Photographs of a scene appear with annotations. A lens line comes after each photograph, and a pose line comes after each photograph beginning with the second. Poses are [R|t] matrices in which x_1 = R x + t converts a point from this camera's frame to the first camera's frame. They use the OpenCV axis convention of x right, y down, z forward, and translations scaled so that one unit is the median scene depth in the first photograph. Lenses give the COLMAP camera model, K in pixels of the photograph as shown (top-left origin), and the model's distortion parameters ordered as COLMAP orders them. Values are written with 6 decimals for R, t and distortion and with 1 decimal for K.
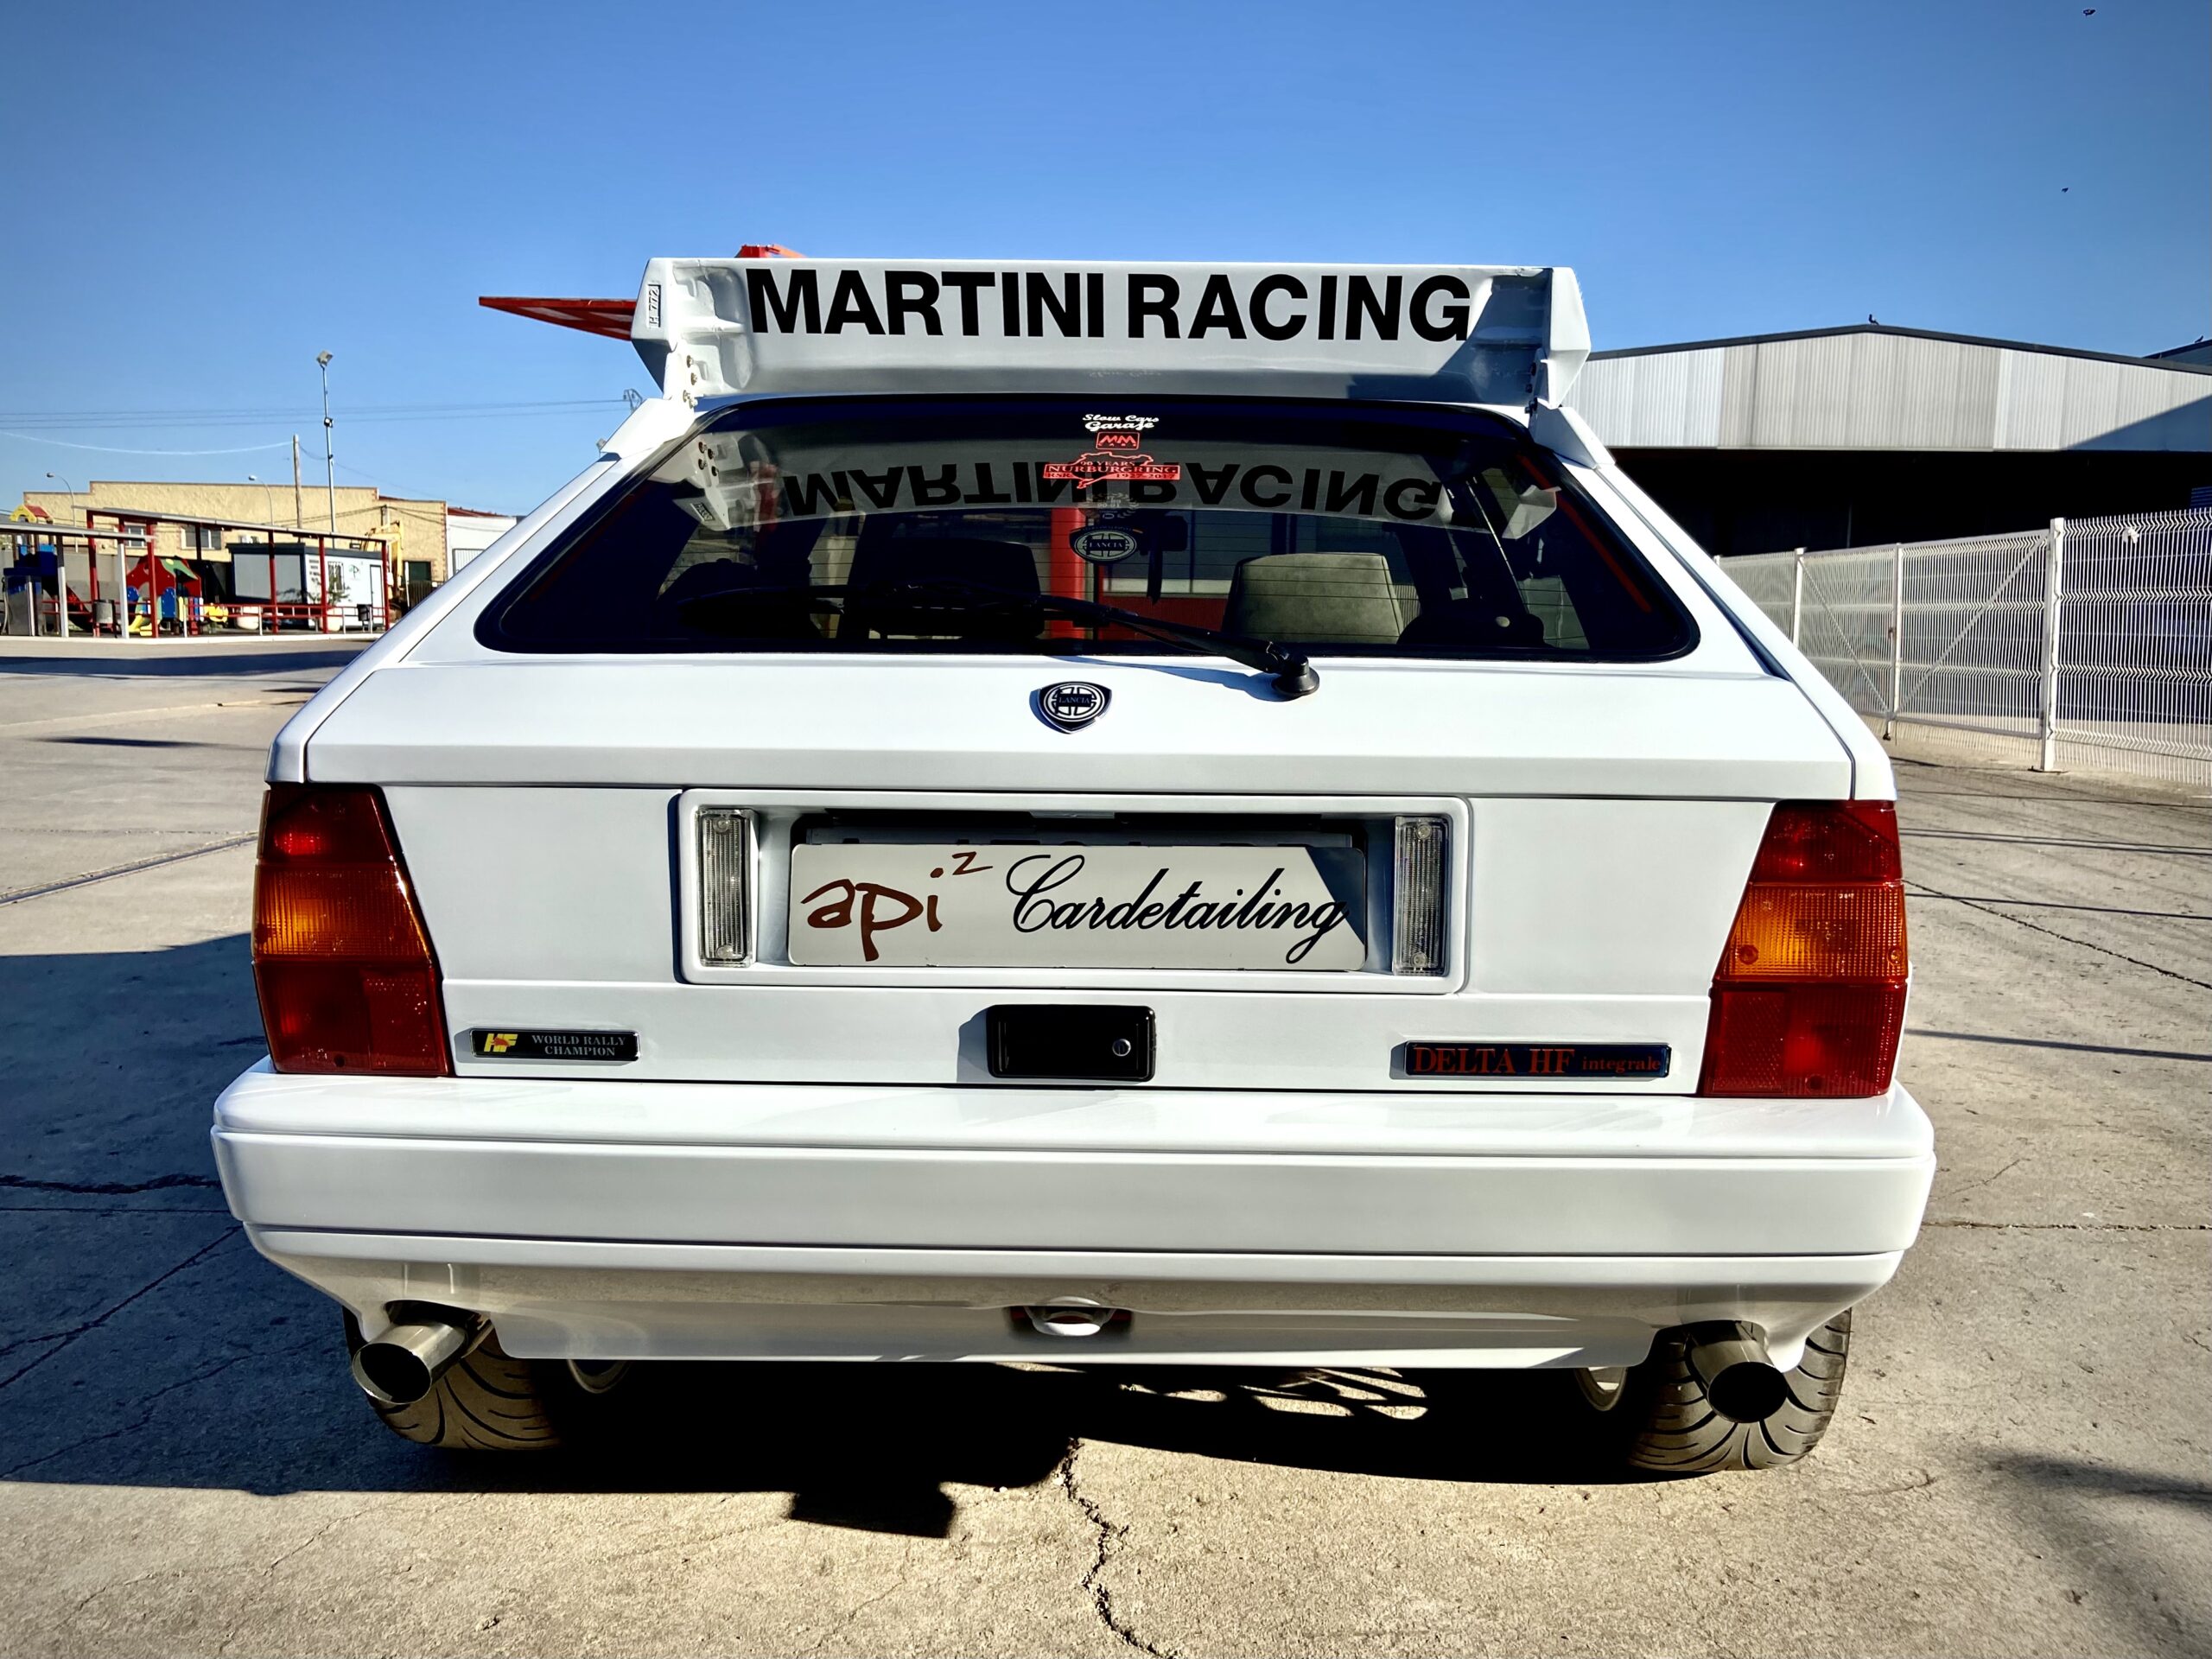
lens RADIAL K [[1680.8, 0, 1106.0], [0, 1680.8, 829.5], [0, 0, 1]] dist [0.081388, -0.093719]
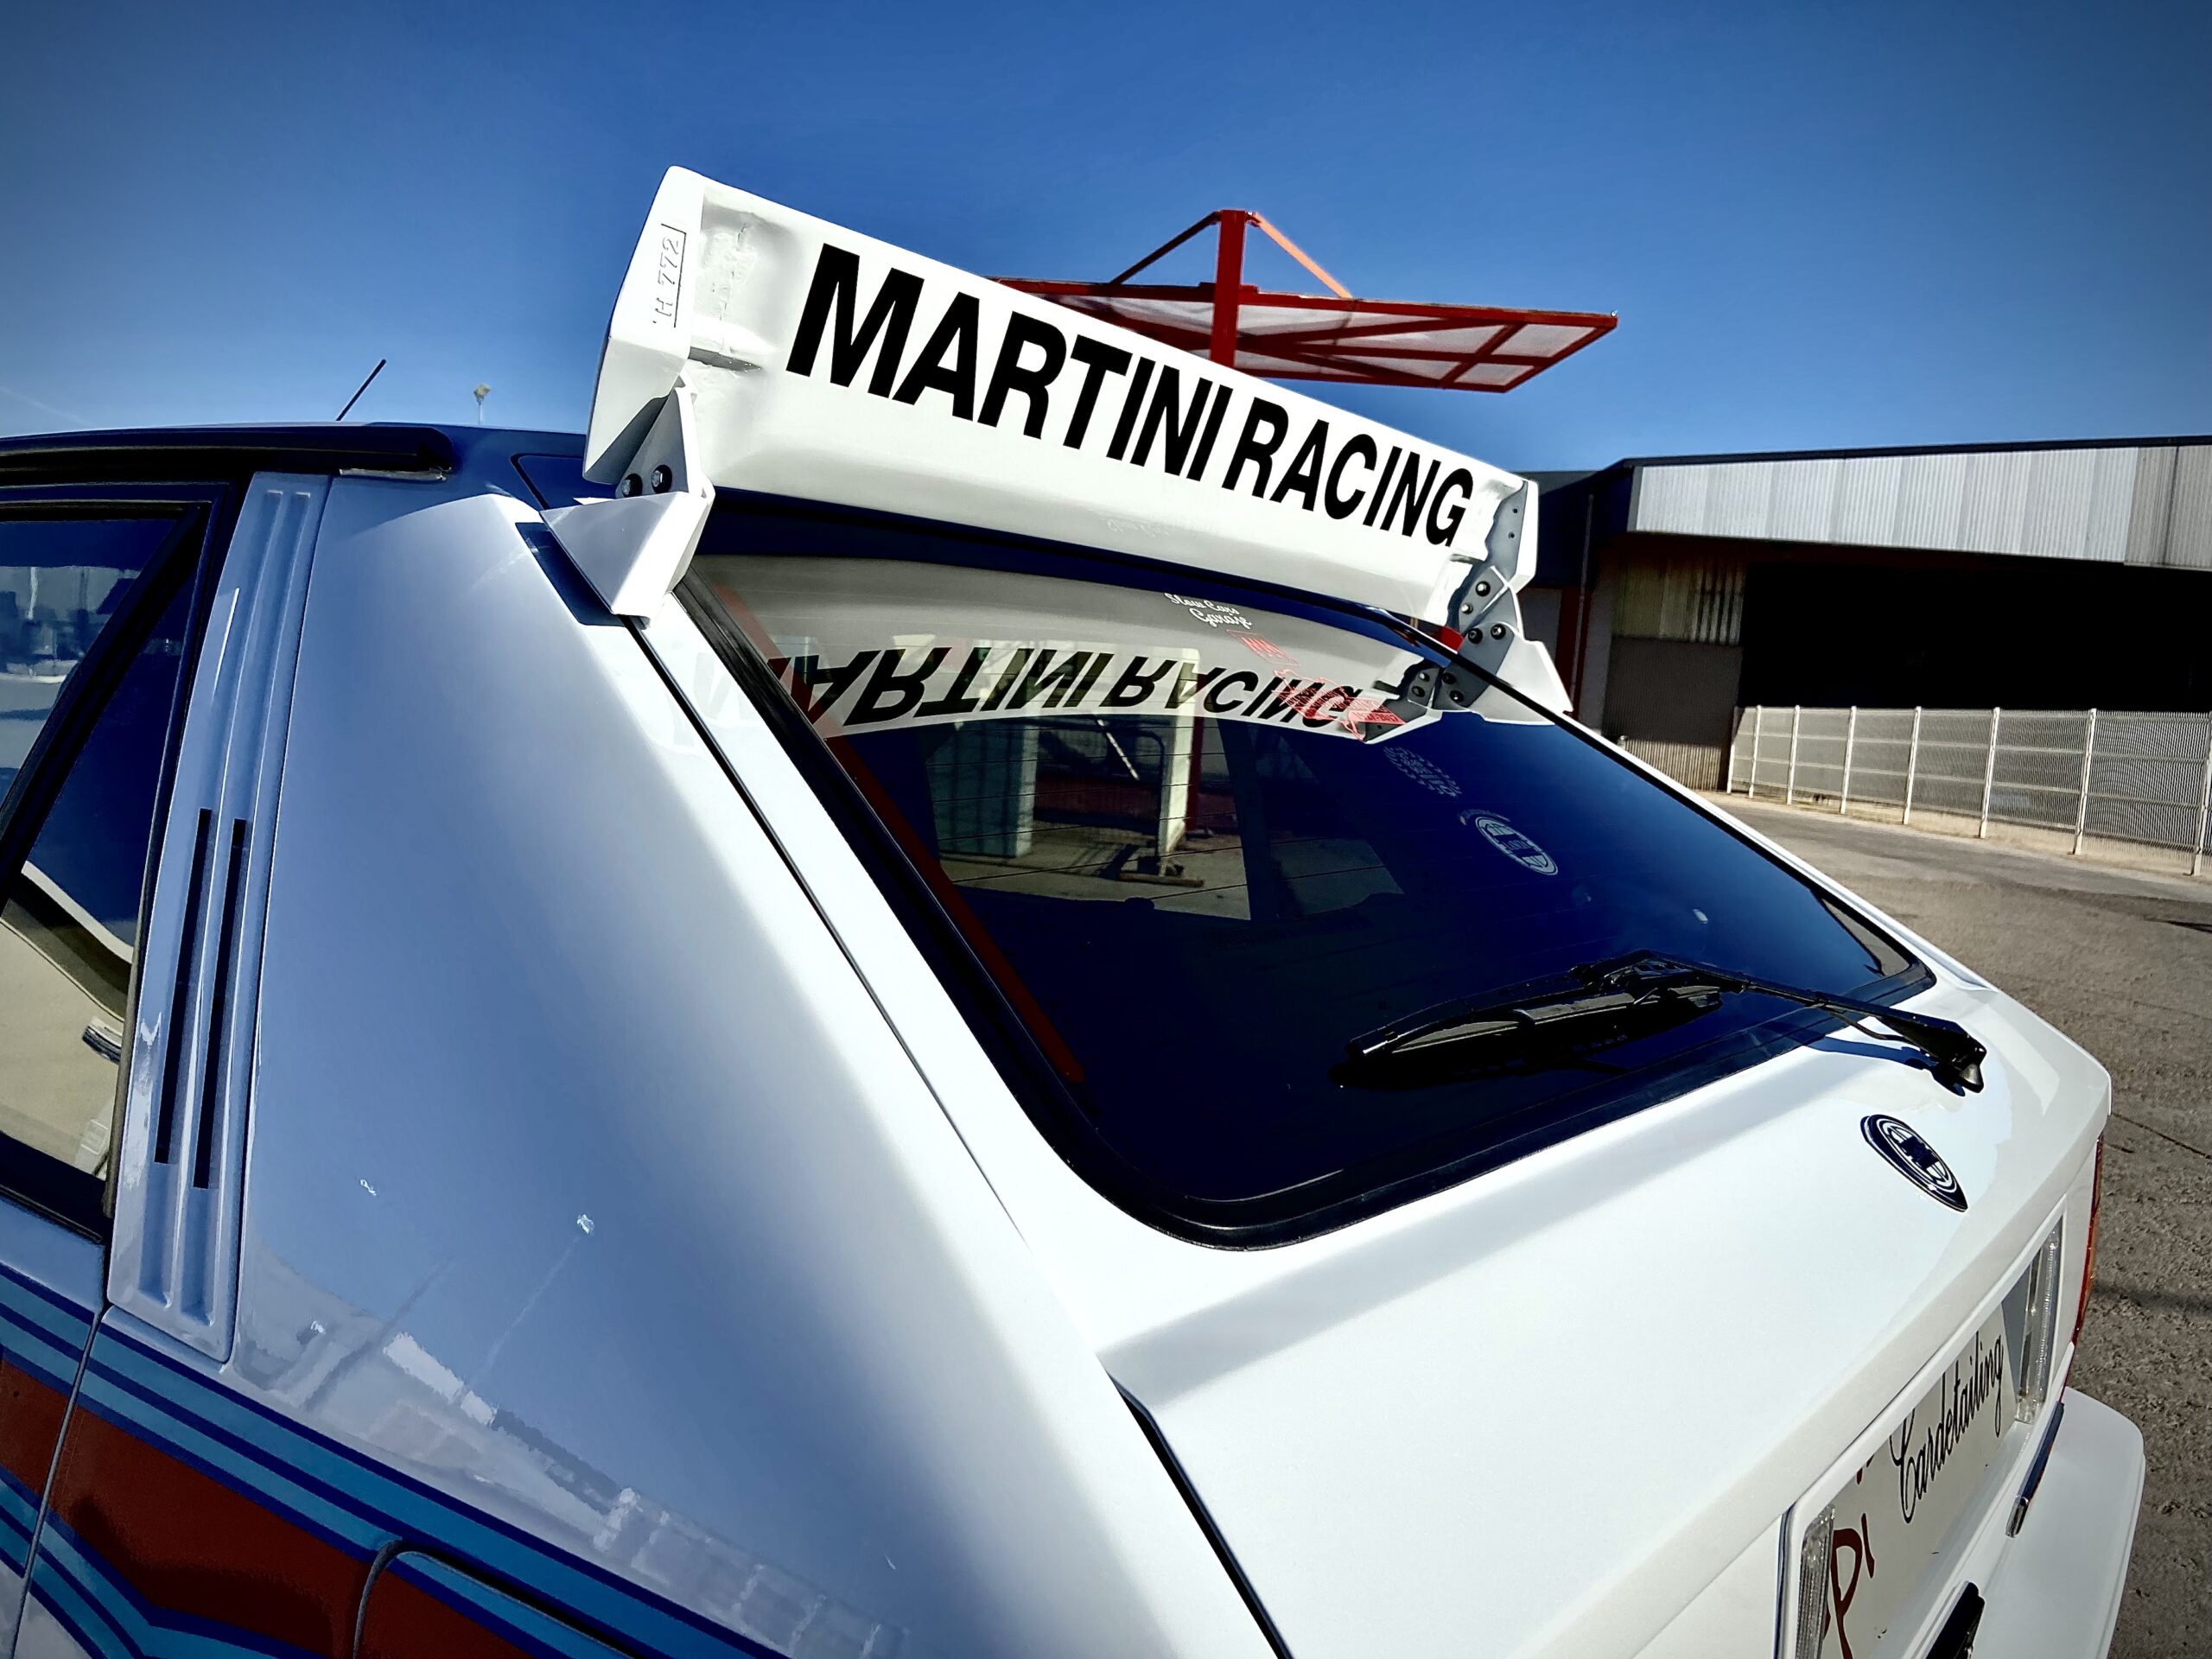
lens RADIAL K [[1680.8, 0, 1106.0], [0, 1680.8, 829.5], [0, 0, 1]] dist [0.081388, -0.093719]
pose [[0.572681, -0.036614, 0.818960, -0.552060], [0.078989, 0.996818, -0.010669, -0.157979], [-0.815964, 0.070799, 0.573751, 0.679066]]
